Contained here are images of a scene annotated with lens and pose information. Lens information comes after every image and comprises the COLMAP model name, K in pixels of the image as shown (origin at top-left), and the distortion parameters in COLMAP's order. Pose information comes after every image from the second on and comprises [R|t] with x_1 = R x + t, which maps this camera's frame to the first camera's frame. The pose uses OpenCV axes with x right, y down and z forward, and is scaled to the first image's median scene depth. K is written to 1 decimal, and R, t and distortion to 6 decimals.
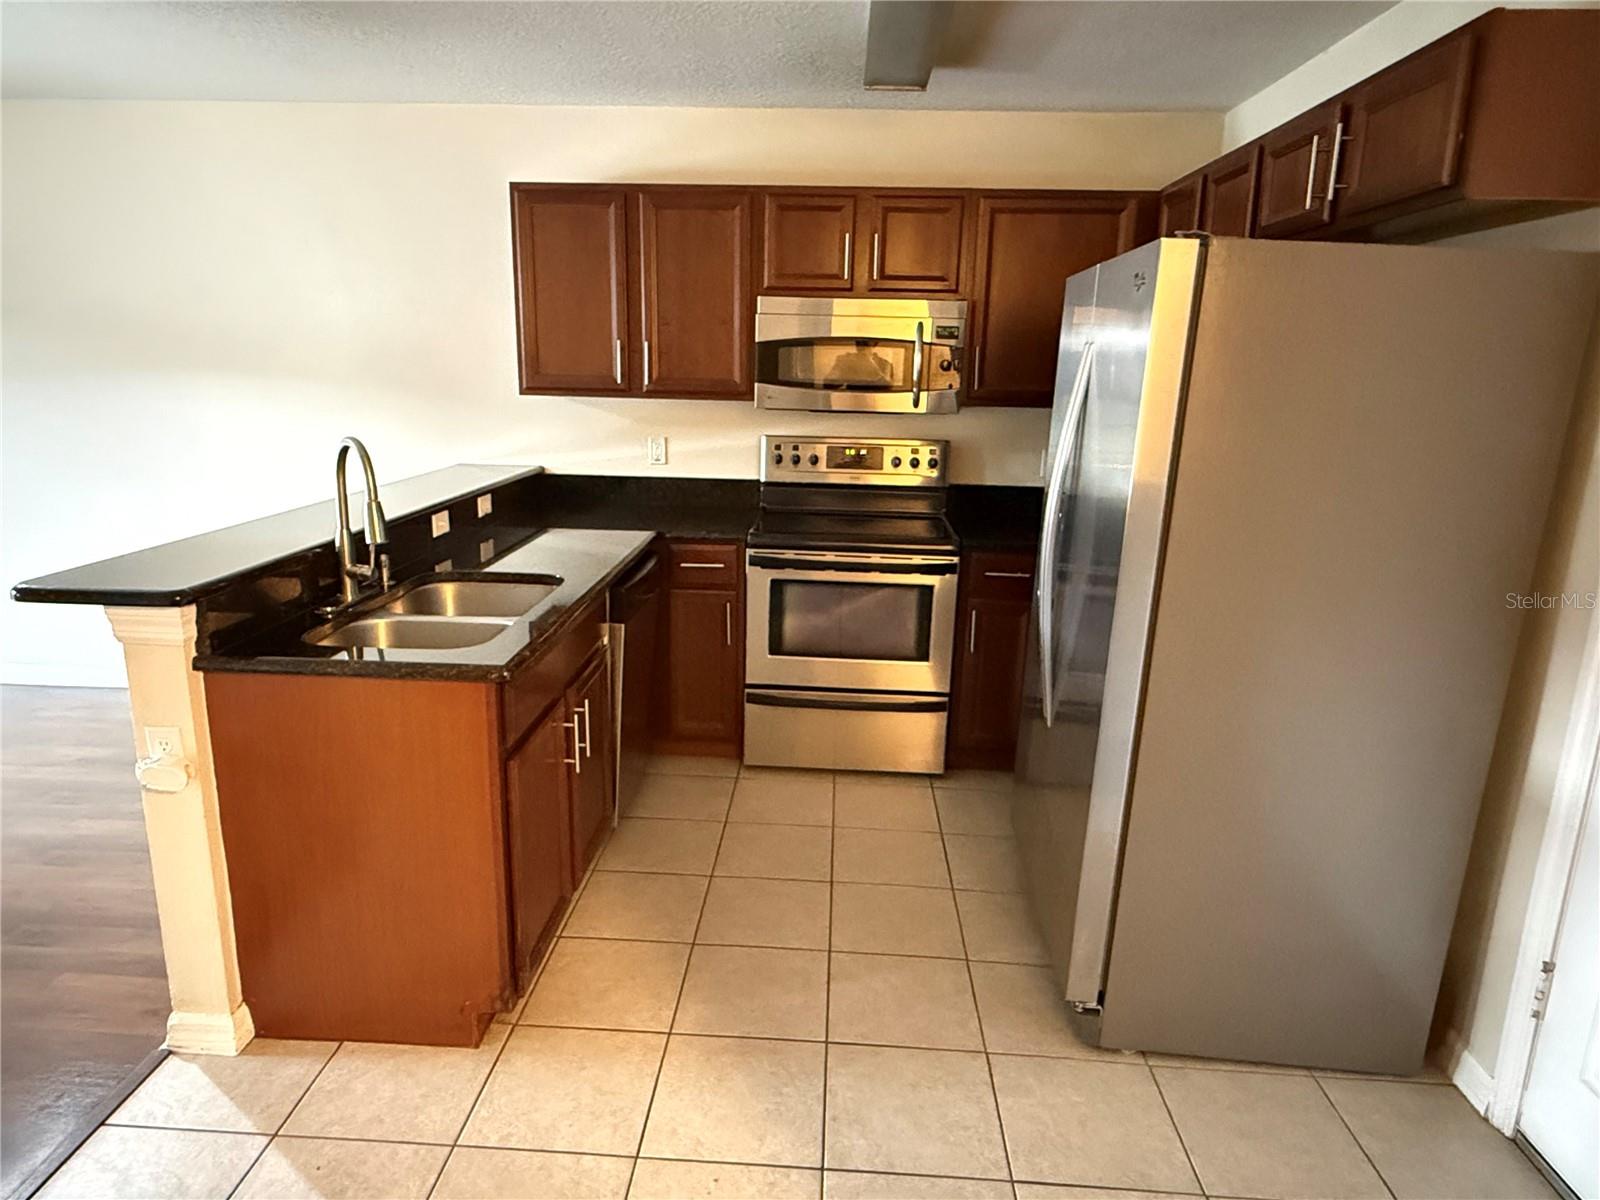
lens RADIAL K [[983.3, 0, 795.4], [0, 983.3, 602.8], [0, 0, 1]] dist [0.006183, 0.001398]
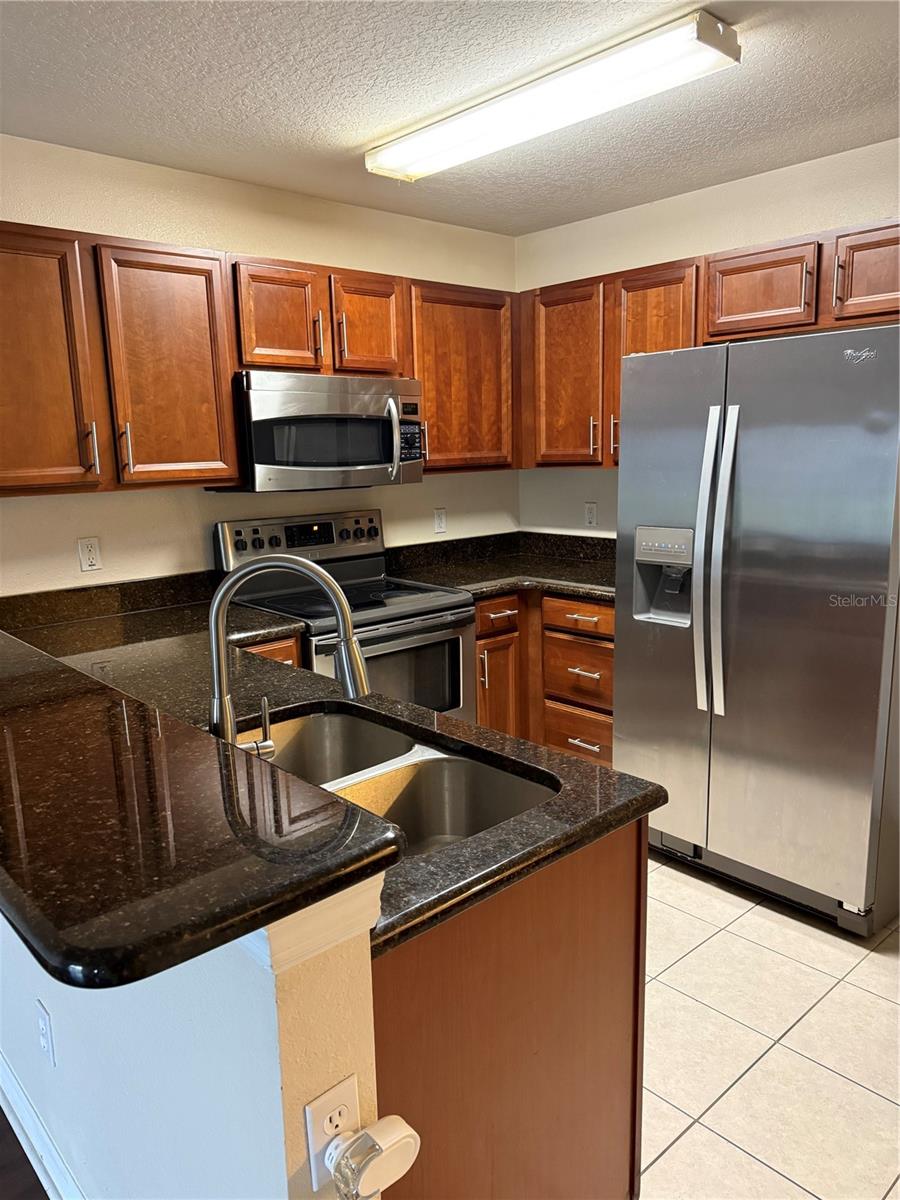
lens RADIAL K [[849.1, 0, 440.0], [0, 849.1, 620.6], [0, 0, 1]] dist [0.084017, -0.011005]
pose [[0.704052, -0.185171, 0.685582, -0.509549], [0.206621, 0.977054, 0.051708, -0.086750], [-0.679426, 0.105250, 0.726157, 0.314528]]
